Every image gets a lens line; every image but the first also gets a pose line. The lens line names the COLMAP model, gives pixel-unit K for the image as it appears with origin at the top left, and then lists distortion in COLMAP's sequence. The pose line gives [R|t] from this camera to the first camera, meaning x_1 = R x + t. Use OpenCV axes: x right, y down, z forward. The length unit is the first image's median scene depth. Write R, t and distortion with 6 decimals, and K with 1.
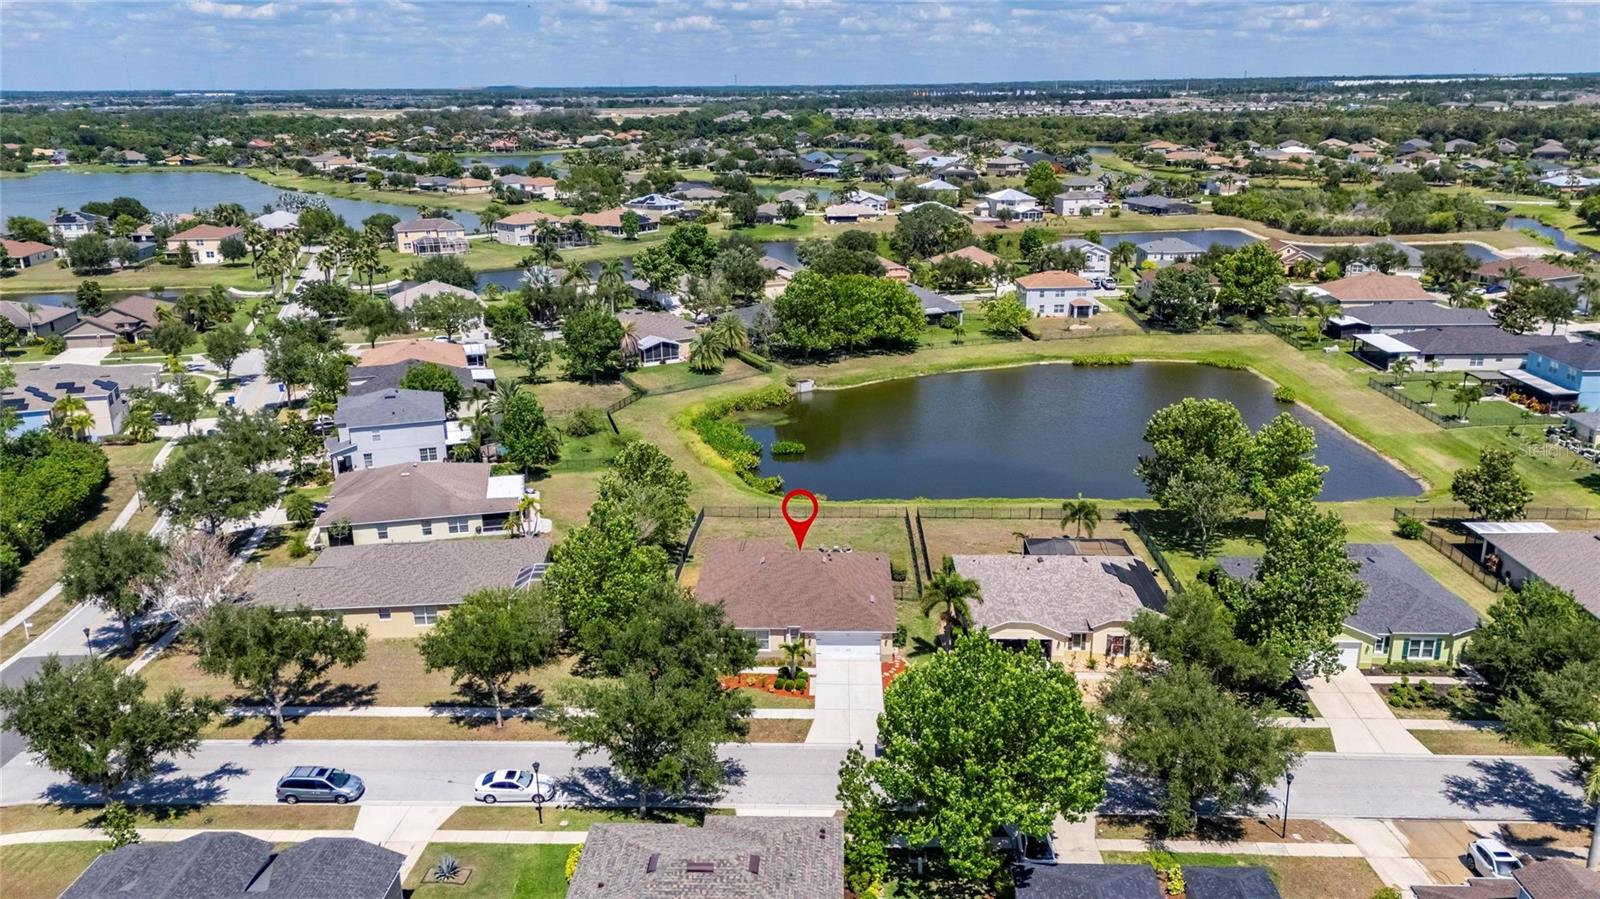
lens RADIAL K [[1173.3, 0, 797.9], [0, 1173.3, 453.6], [0, 0, 1]] dist [0.069471, -0.064038]
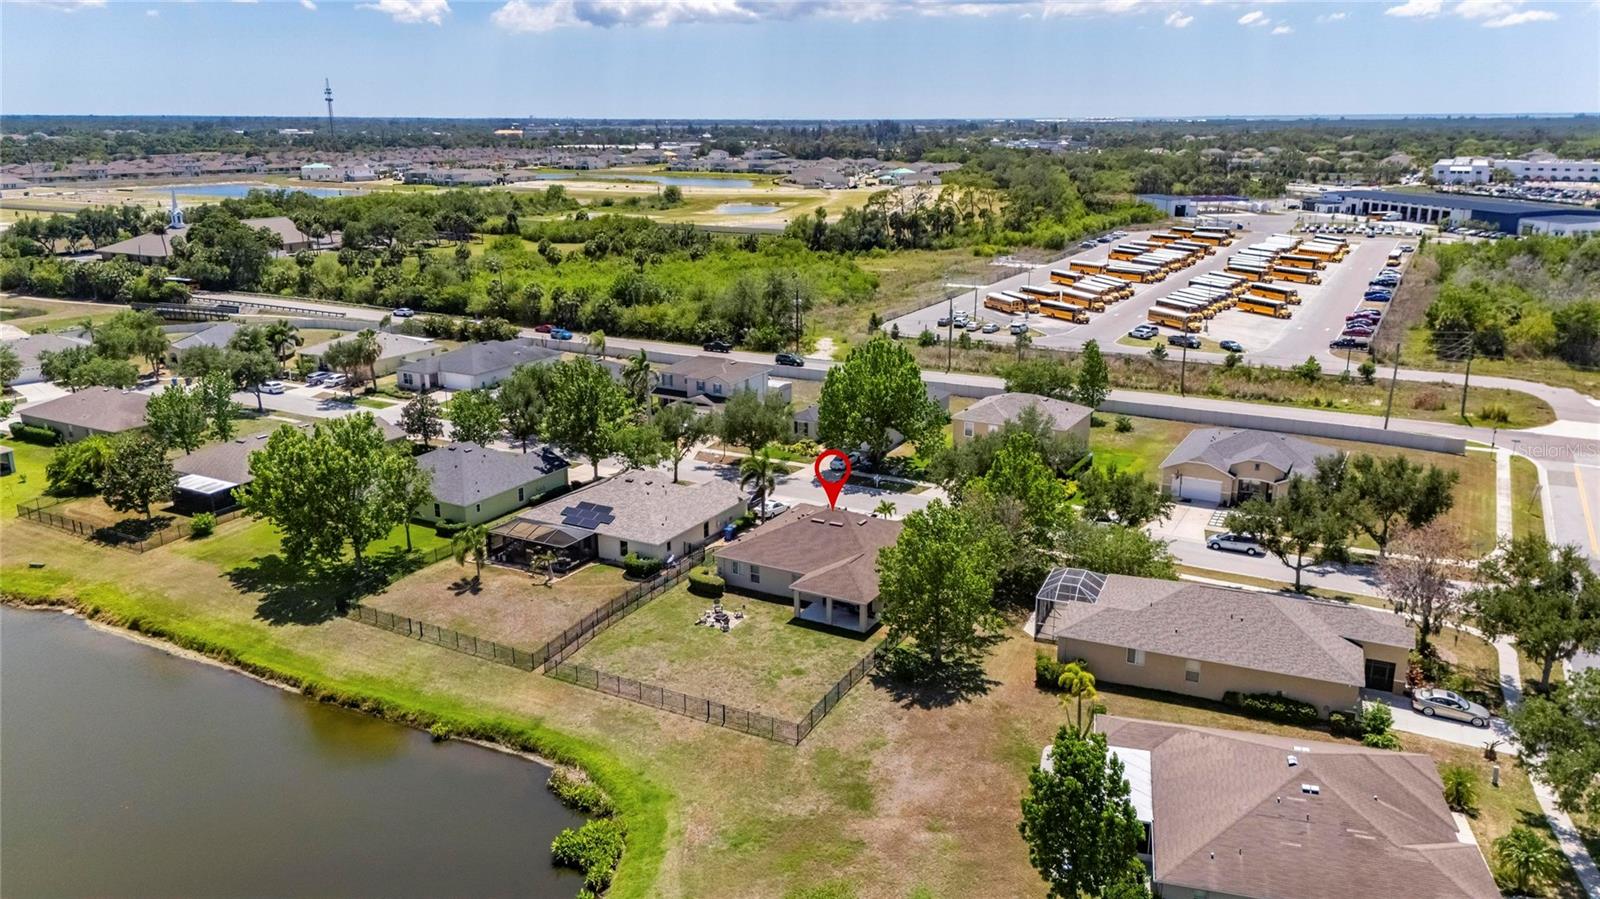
lens RADIAL K [[1173.3, 0, 800.5], [0, 1173.3, 464.8], [0, 0, 1]] dist [0.069471, -0.064038]
pose [[-0.890745, -0.114774, 0.439773, -0.275554], [0.147765, 0.841896, 0.519015, -0.318534], [-0.429813, 0.527293, -0.732955, 1.119490]]
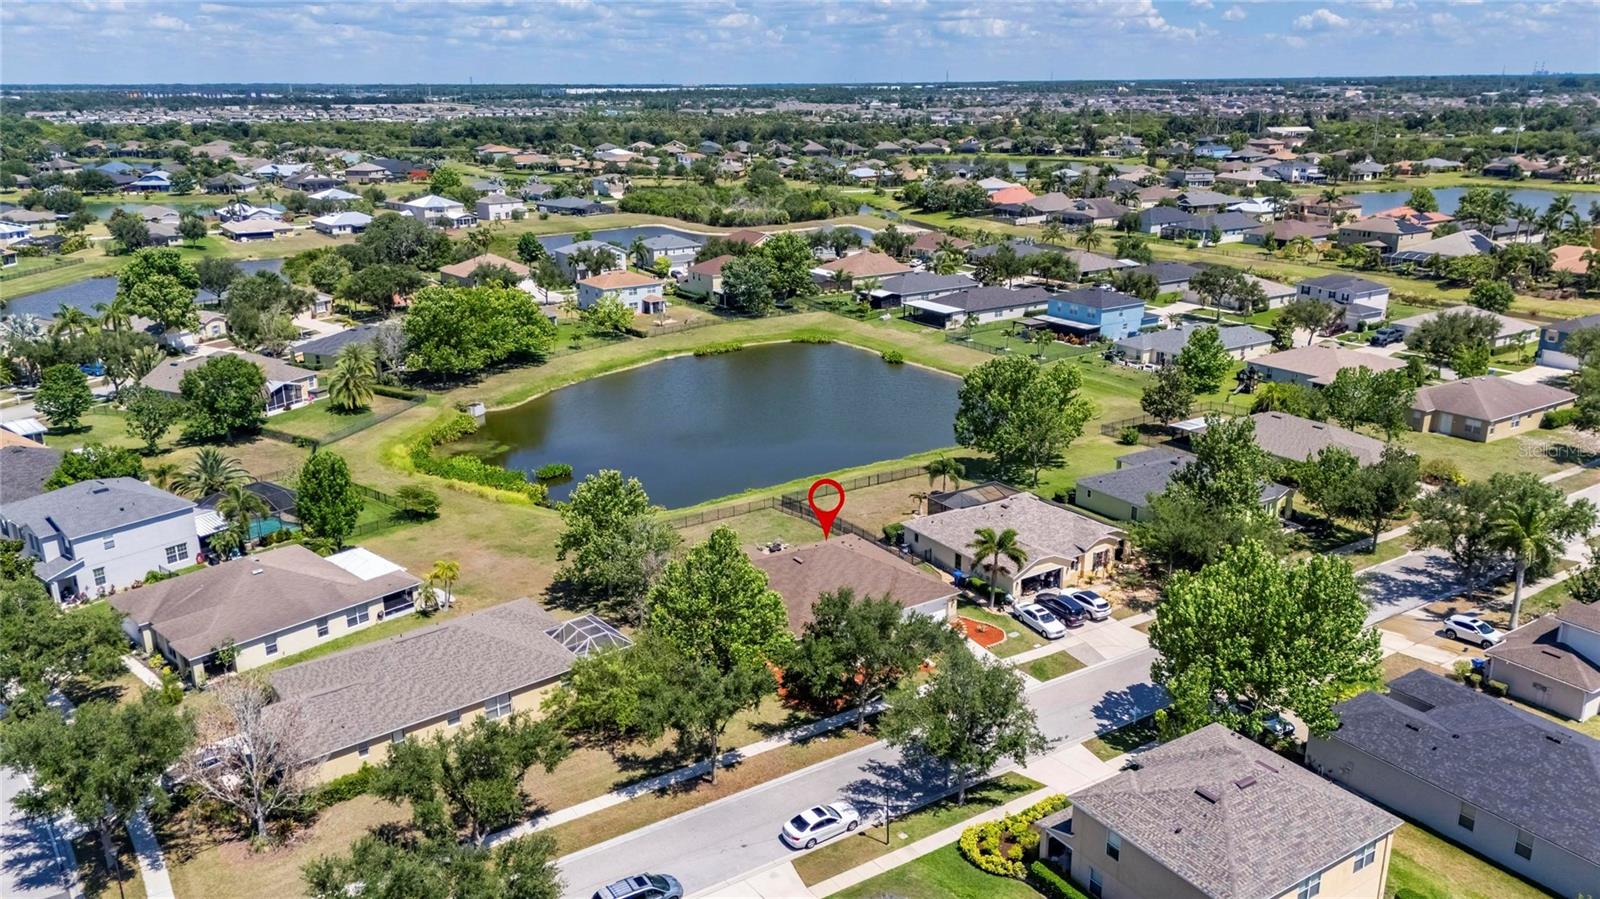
lens RADIAL K [[1173.3, 0, 797.7], [0, 1173.3, 458.5], [0, 0, 1]] dist [0.069471, -0.064038]
pose [[0.820880, -0.167726, 0.545915, -0.358199], [0.167788, 0.984545, 0.050191, -0.028708], [-0.545896, 0.050397, 0.836336, 0.100375]]
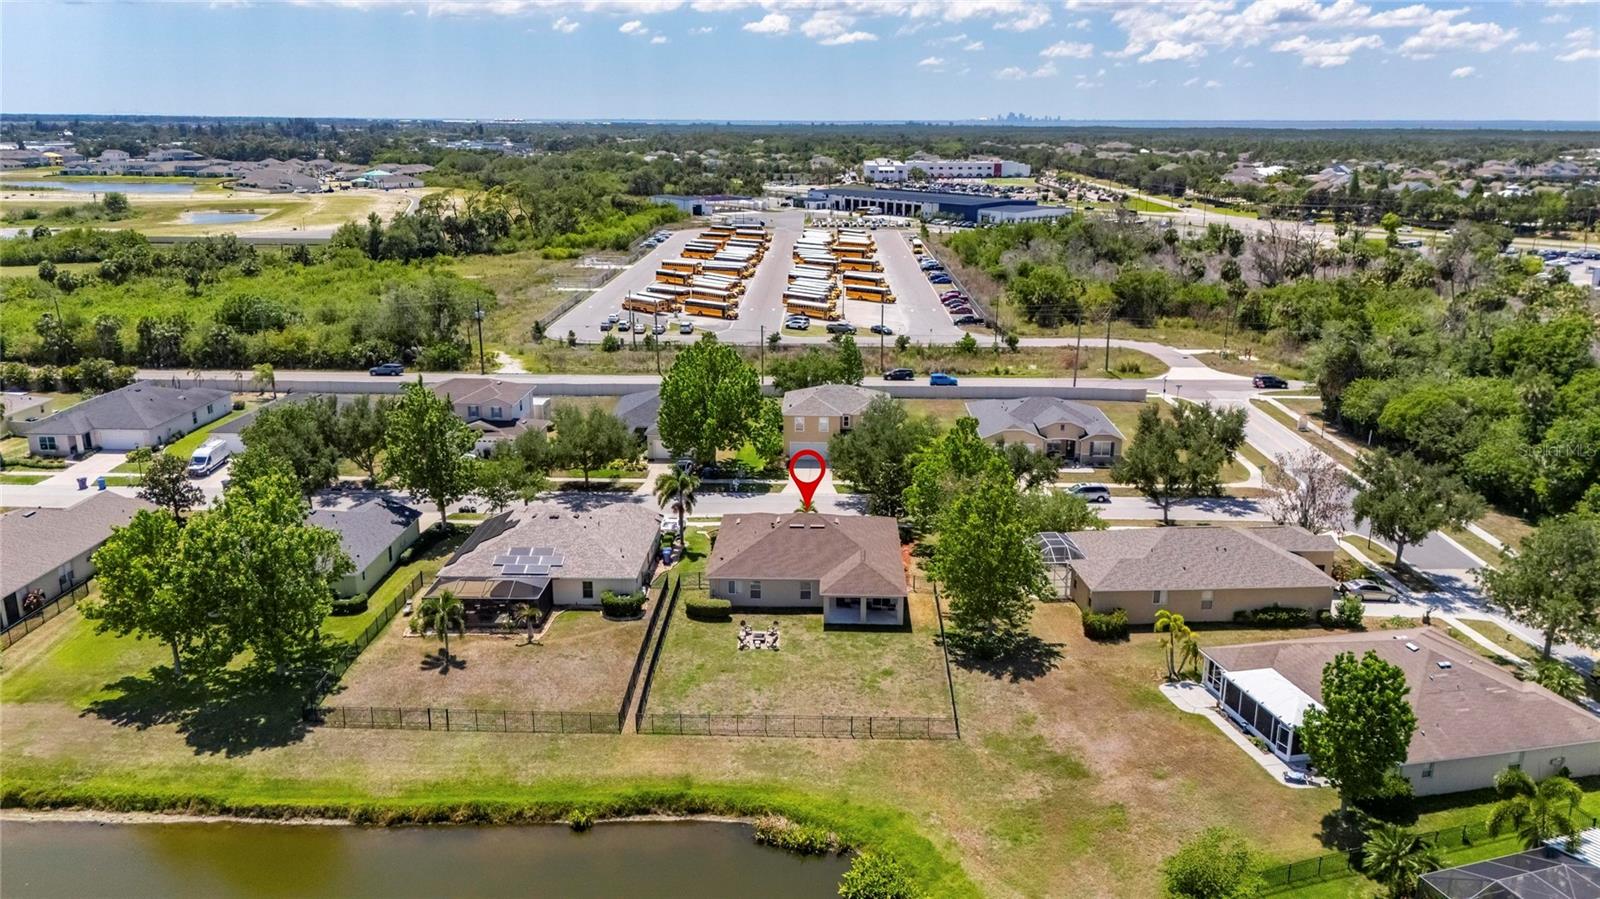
lens RADIAL K [[1173.3, 0, 801.1], [0, 1173.3, 465.4], [0, 0, 1]] dist [0.069471, -0.064038]
pose [[-0.999944, 0.010227, -0.002731, 0.002709], [0.006994, 0.831973, 0.554771, -0.338927], [0.007946, 0.554721, -0.831998, 1.173390]]
